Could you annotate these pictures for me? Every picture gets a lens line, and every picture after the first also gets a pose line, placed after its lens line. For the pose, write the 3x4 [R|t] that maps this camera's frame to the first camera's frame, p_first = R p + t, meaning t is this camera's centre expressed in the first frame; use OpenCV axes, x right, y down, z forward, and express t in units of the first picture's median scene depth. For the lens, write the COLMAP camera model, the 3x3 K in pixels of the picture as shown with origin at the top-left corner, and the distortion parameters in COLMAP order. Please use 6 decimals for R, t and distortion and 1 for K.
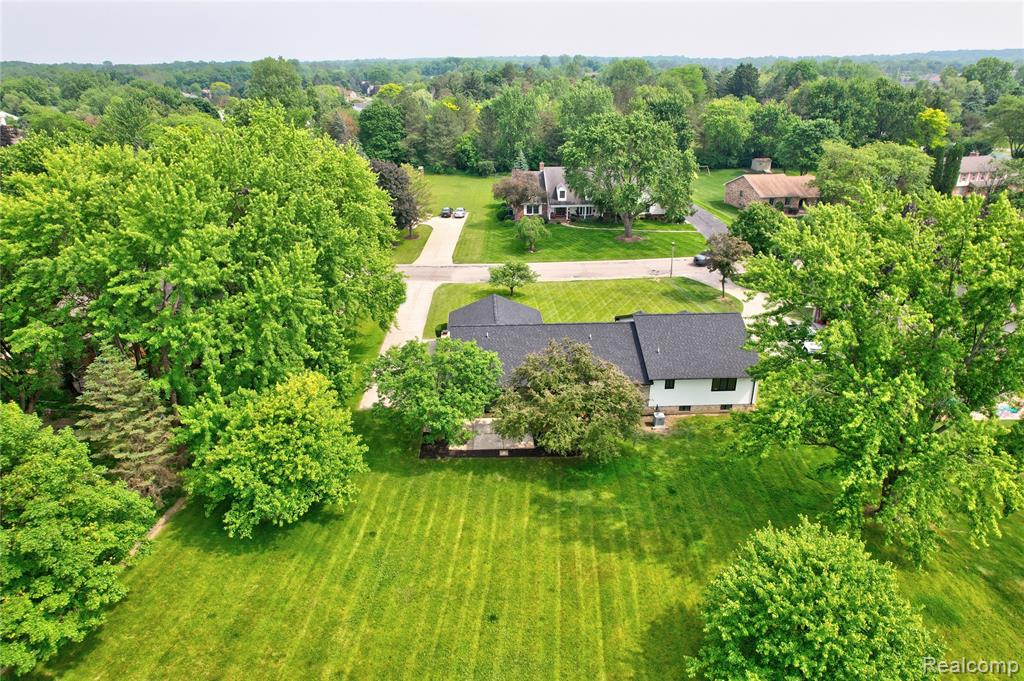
lens RADIAL K [[659.2, 0, 512.0], [0, 659.2, 340.5], [0, 0, 1]] dist [-0.076412, 0.066403]
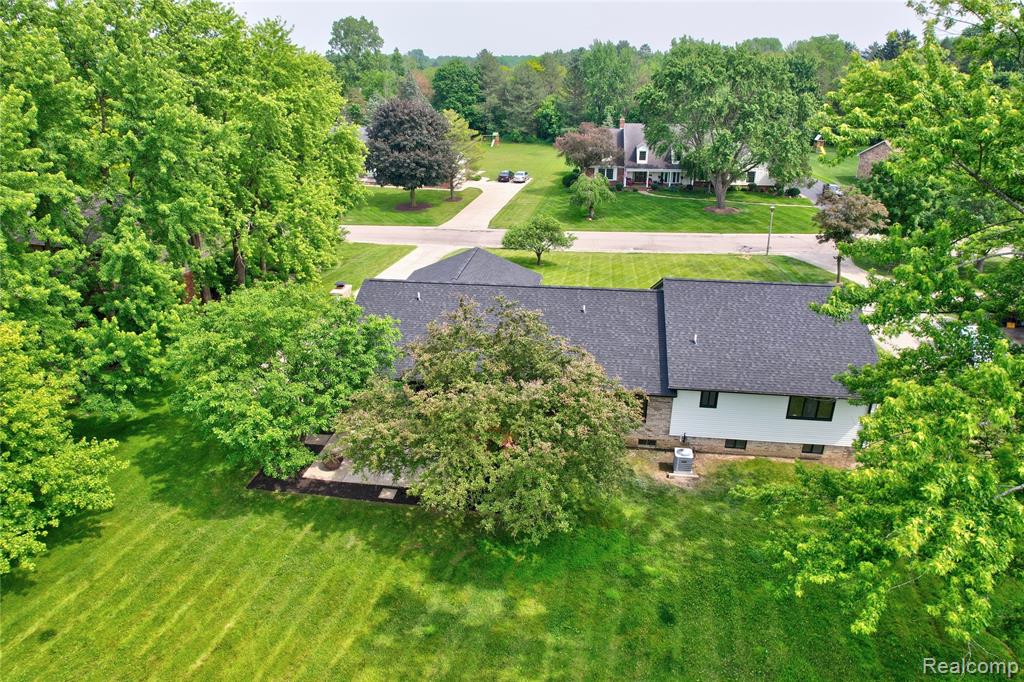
lens RADIAL K [[659.2, 0, 512.0], [0, 659.2, 341.0], [0, 0, 1]] dist [-0.076412, 0.066403]
pose [[0.982616, 0.070350, -0.171803, 0.099689], [-0.070320, 0.997505, 0.006271, 0.014930], [0.171815, 0.005919, 0.985111, 0.249436]]
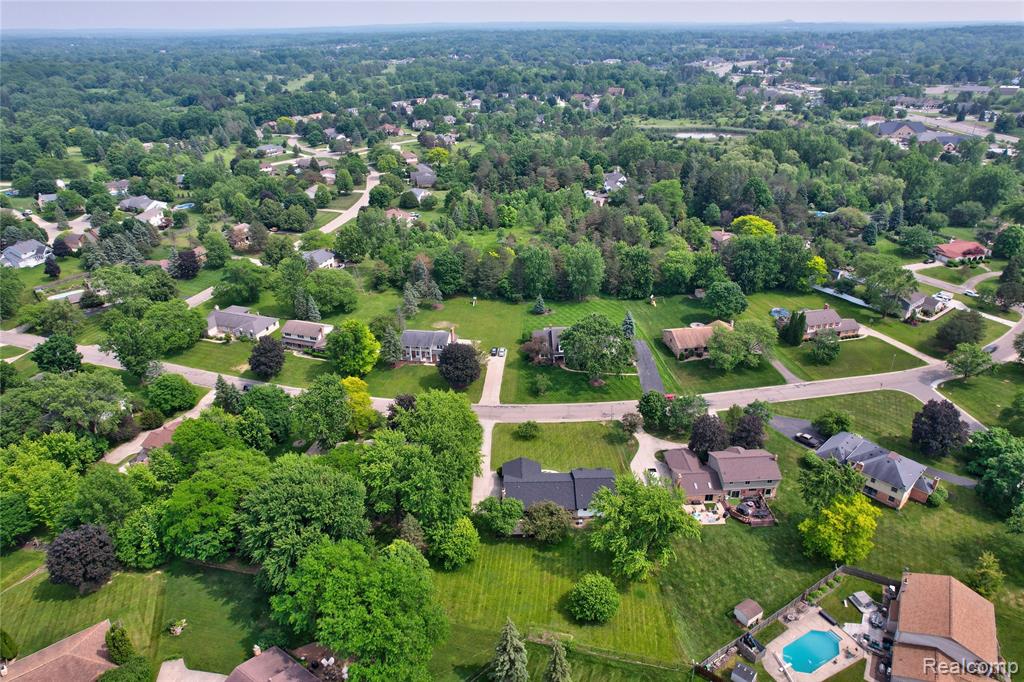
lens RADIAL K [[659.2, 0, 512.0], [0, 659.2, 341.0], [0, 0, 1]] dist [-0.076412, 0.066403]
pose [[0.999081, 0.011478, -0.041291, 0.024068], [-0.008992, 0.998165, 0.059889, -0.472795], [0.041902, -0.059463, 0.997351, -1.009436]]
